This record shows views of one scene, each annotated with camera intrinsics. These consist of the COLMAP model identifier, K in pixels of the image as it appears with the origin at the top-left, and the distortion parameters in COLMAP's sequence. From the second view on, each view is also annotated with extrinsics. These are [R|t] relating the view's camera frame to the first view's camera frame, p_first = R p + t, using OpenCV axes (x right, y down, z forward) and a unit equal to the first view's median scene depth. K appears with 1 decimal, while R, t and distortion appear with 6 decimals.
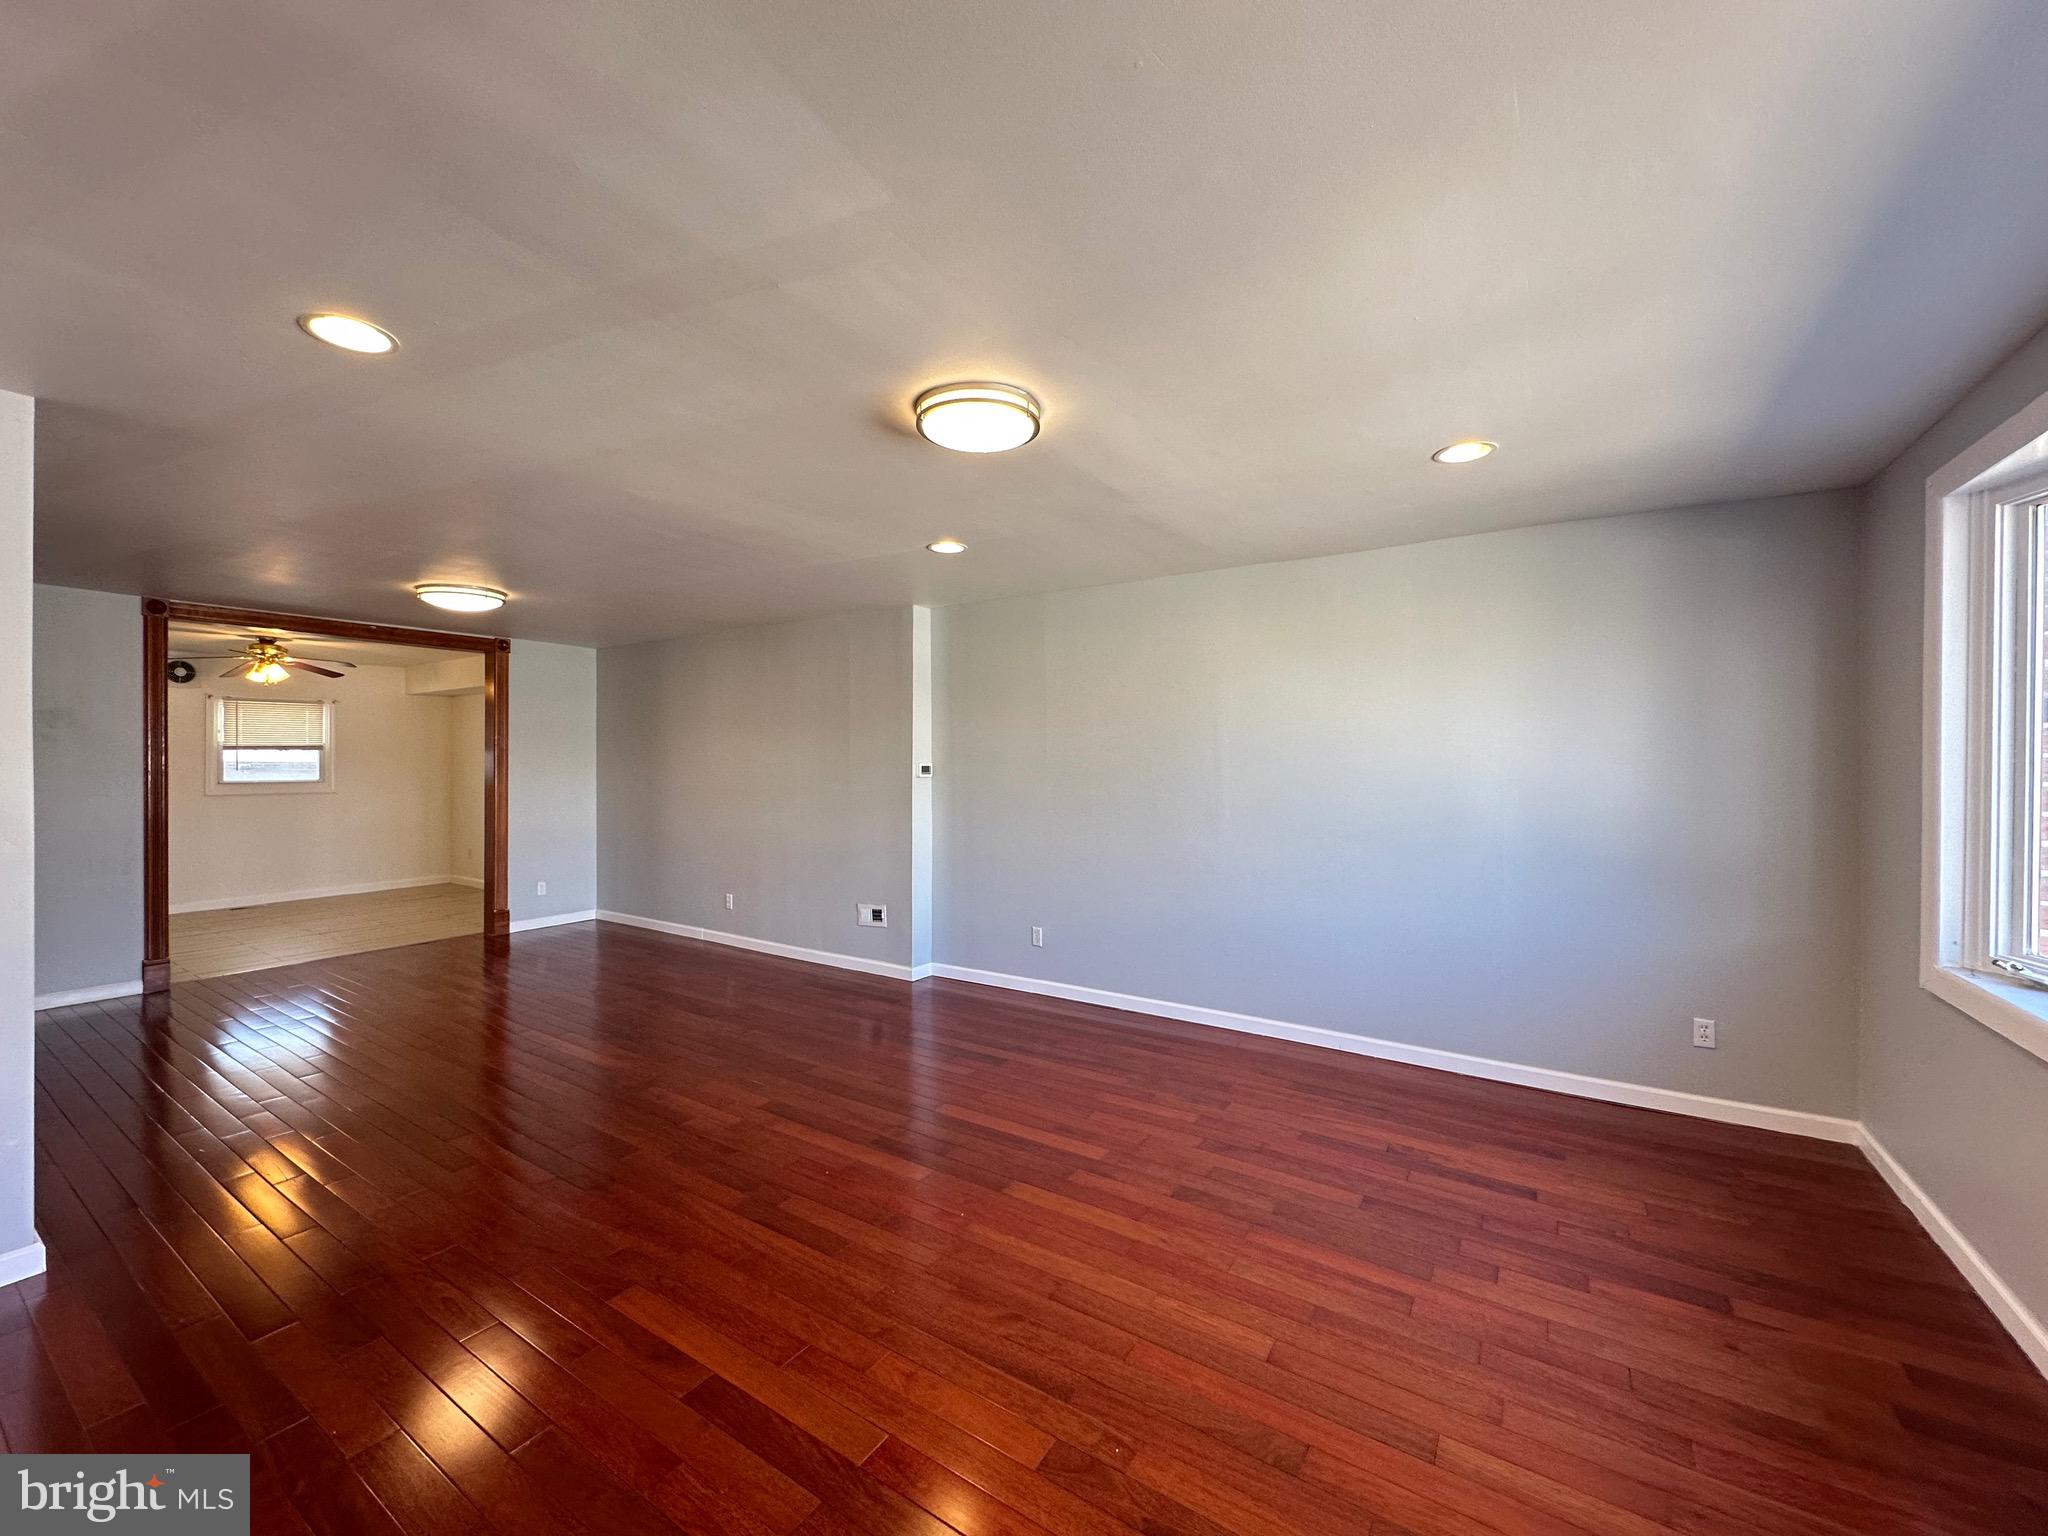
lens RADIAL K [[820.1, 0, 1023.1], [0, 820.1, 770.9], [0, 0, 1]] dist [-0.006015, 0.001451]
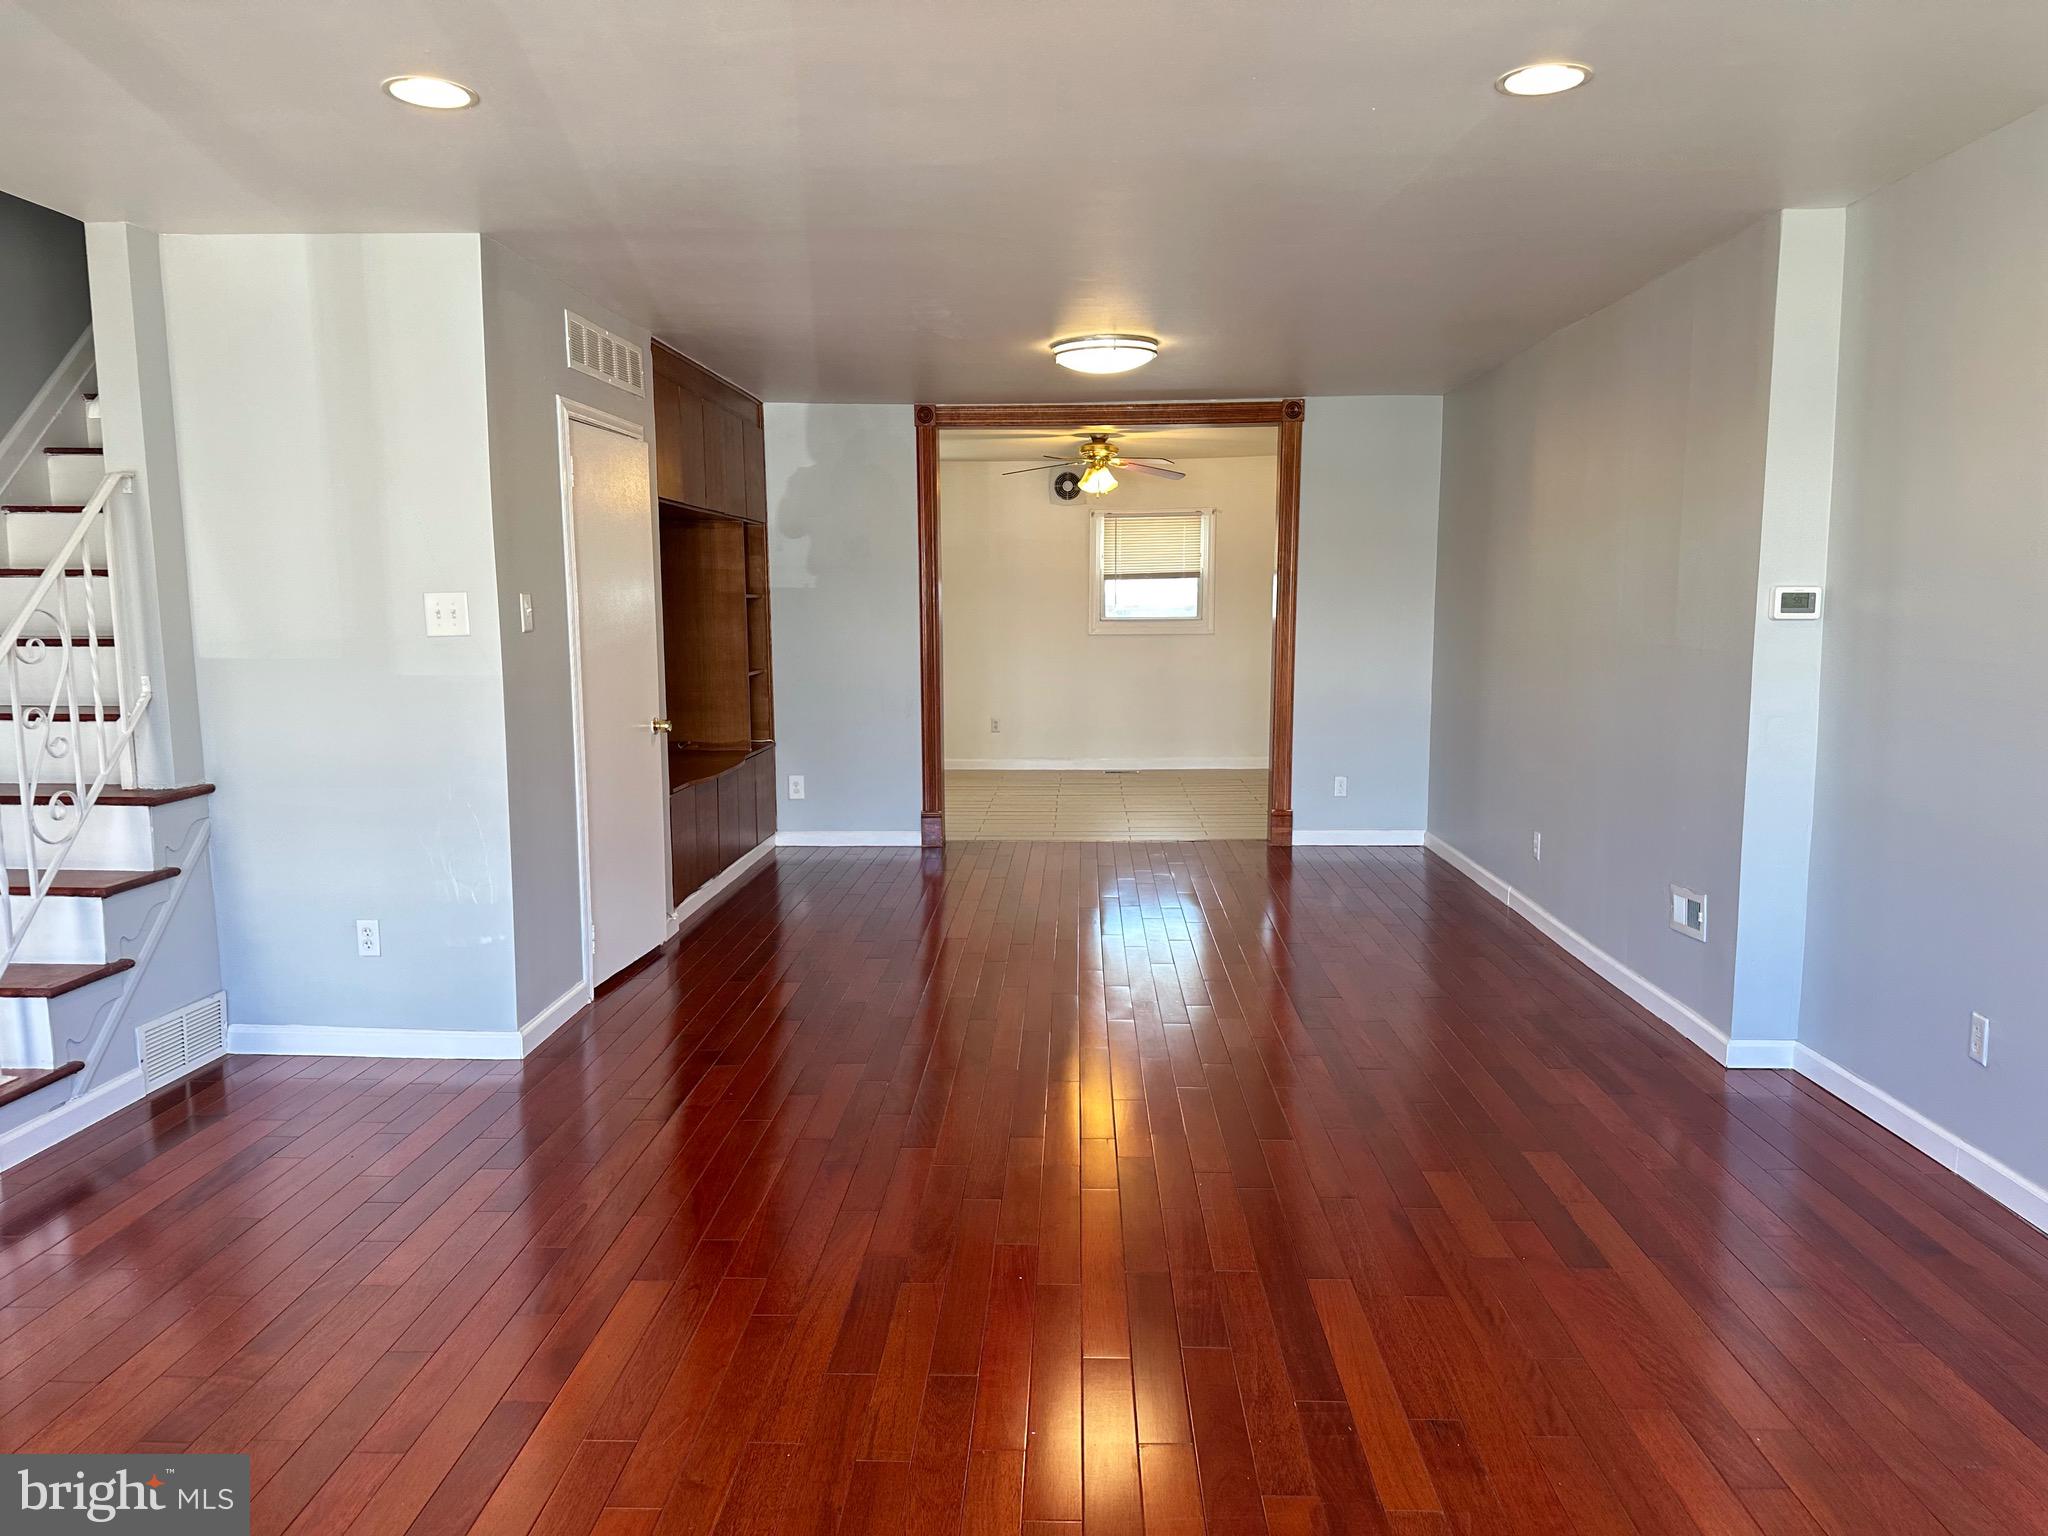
lens RADIAL K [[1430.6, 0, 1038.2], [0, 1430.6, 782.2], [0, 0, 1]] dist [0.051123, -0.006211]
pose [[0.521856, 0.107571, -0.846224, 0.332657], [-0.005094, 0.992392, 0.123010, 0.000597], [0.853018, -0.059883, 0.518434, 0.259826]]
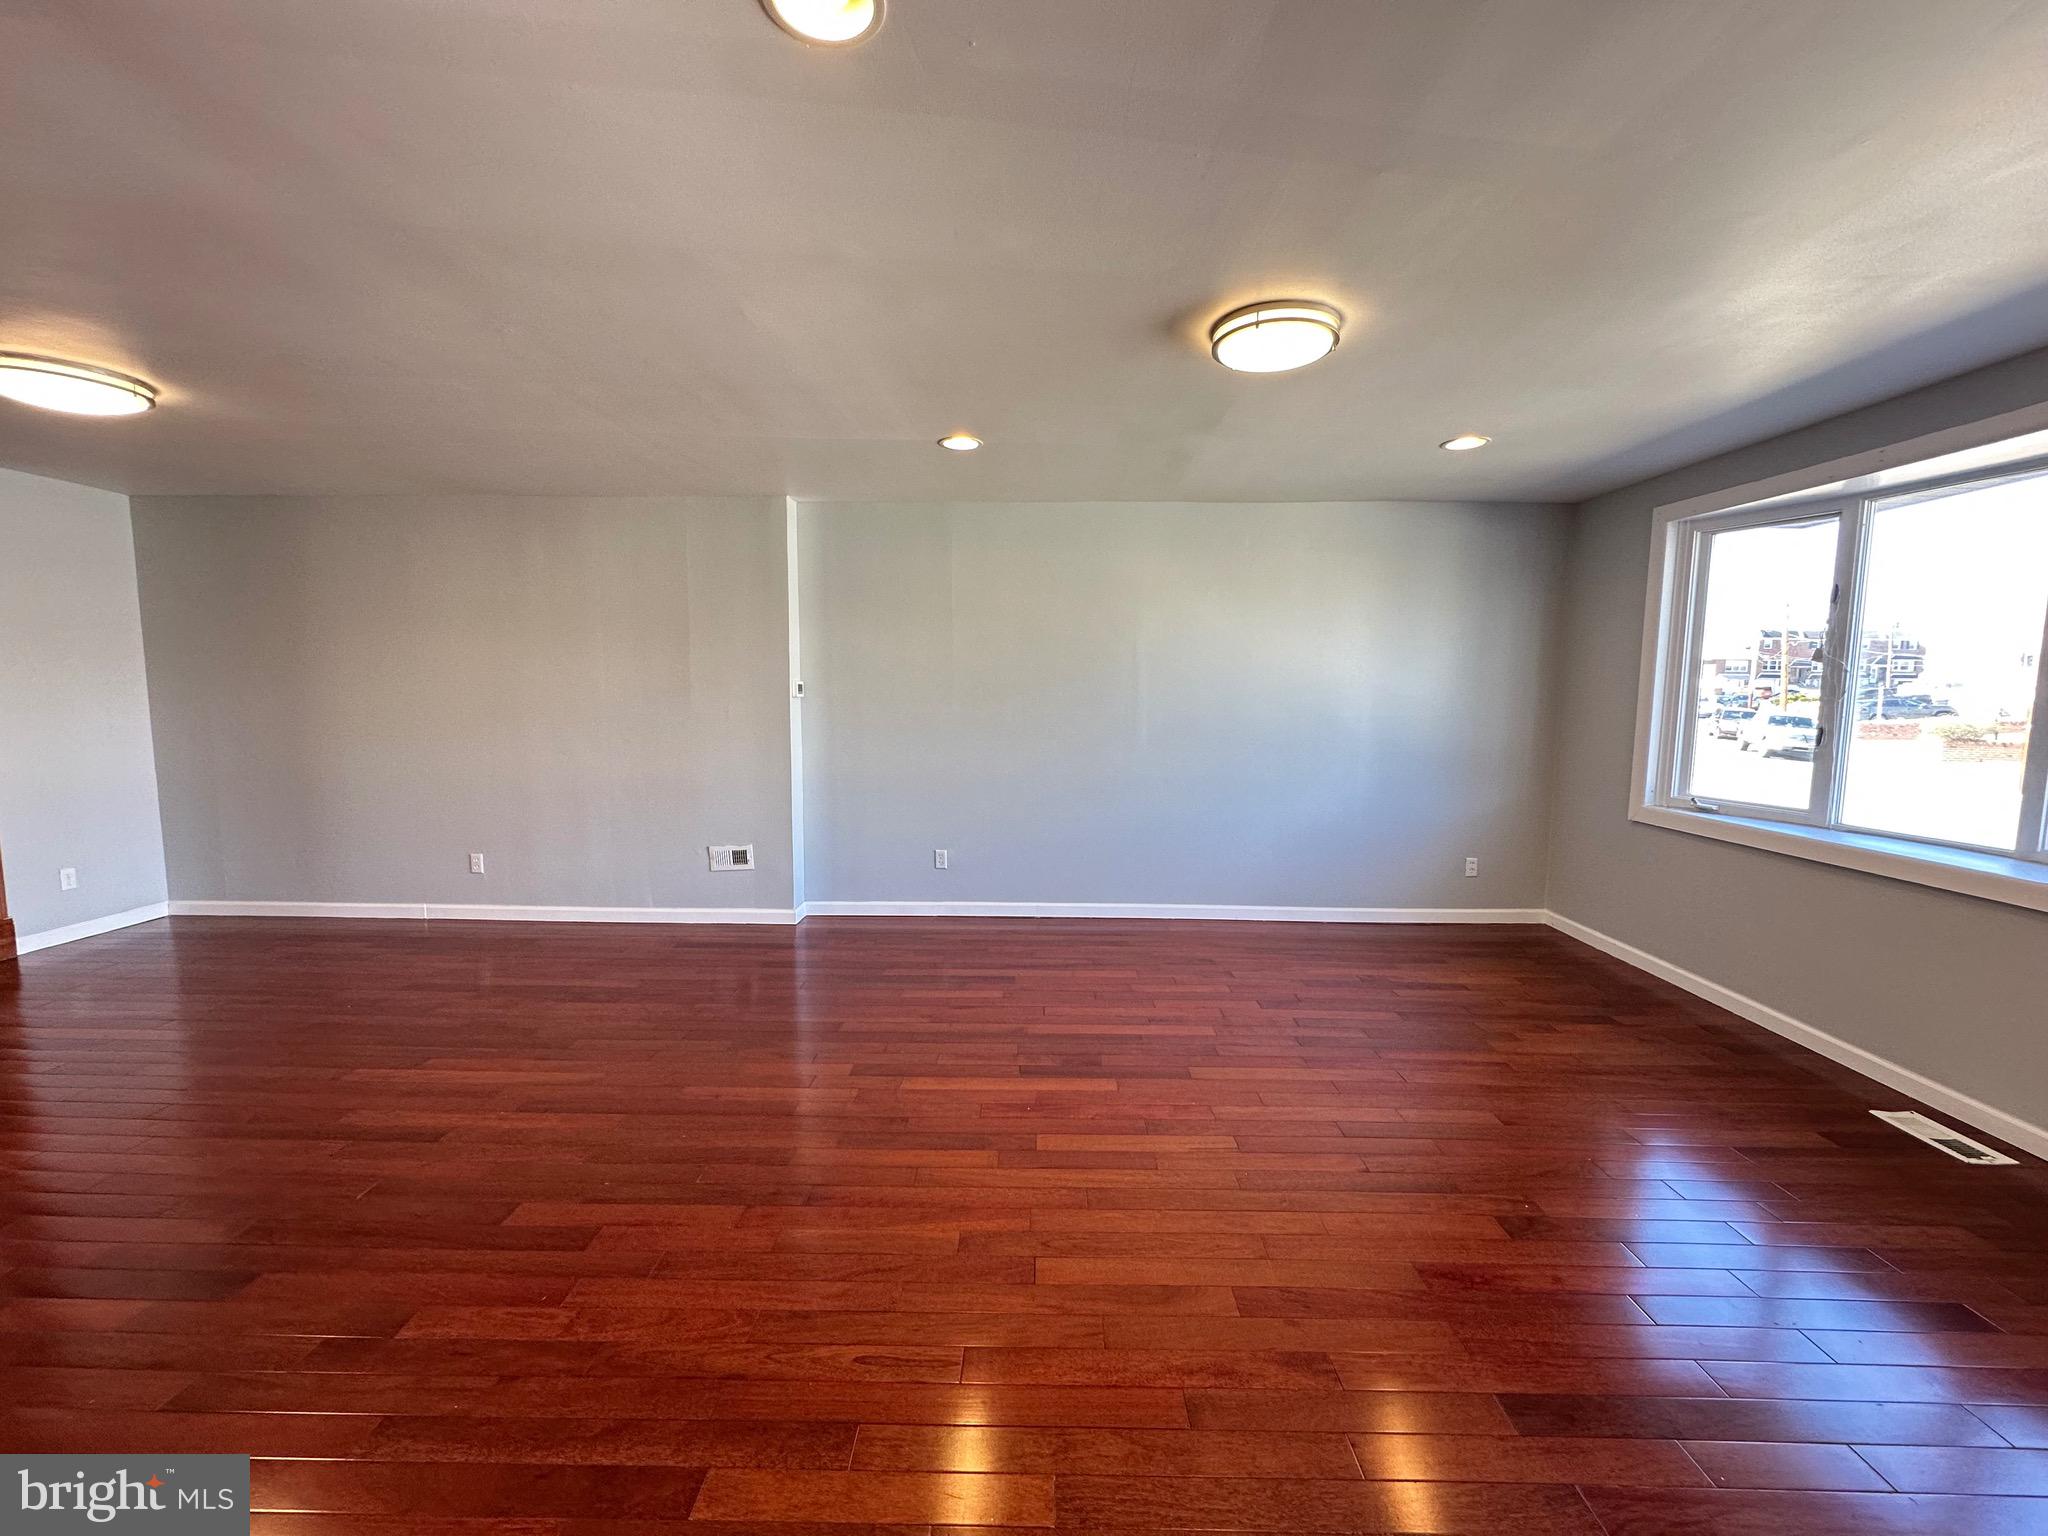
lens RADIAL K [[820.1, 0, 1027.4], [0, 820.1, 763.4], [0, 0, 1]] dist [-0.006015, 0.001451]
pose [[0.844031, -0.044805, 0.534419, -0.392017], [-0.000451, 0.996444, 0.084253, 0.004937], [-0.536294, -0.071353, 0.841010, 0.120991]]
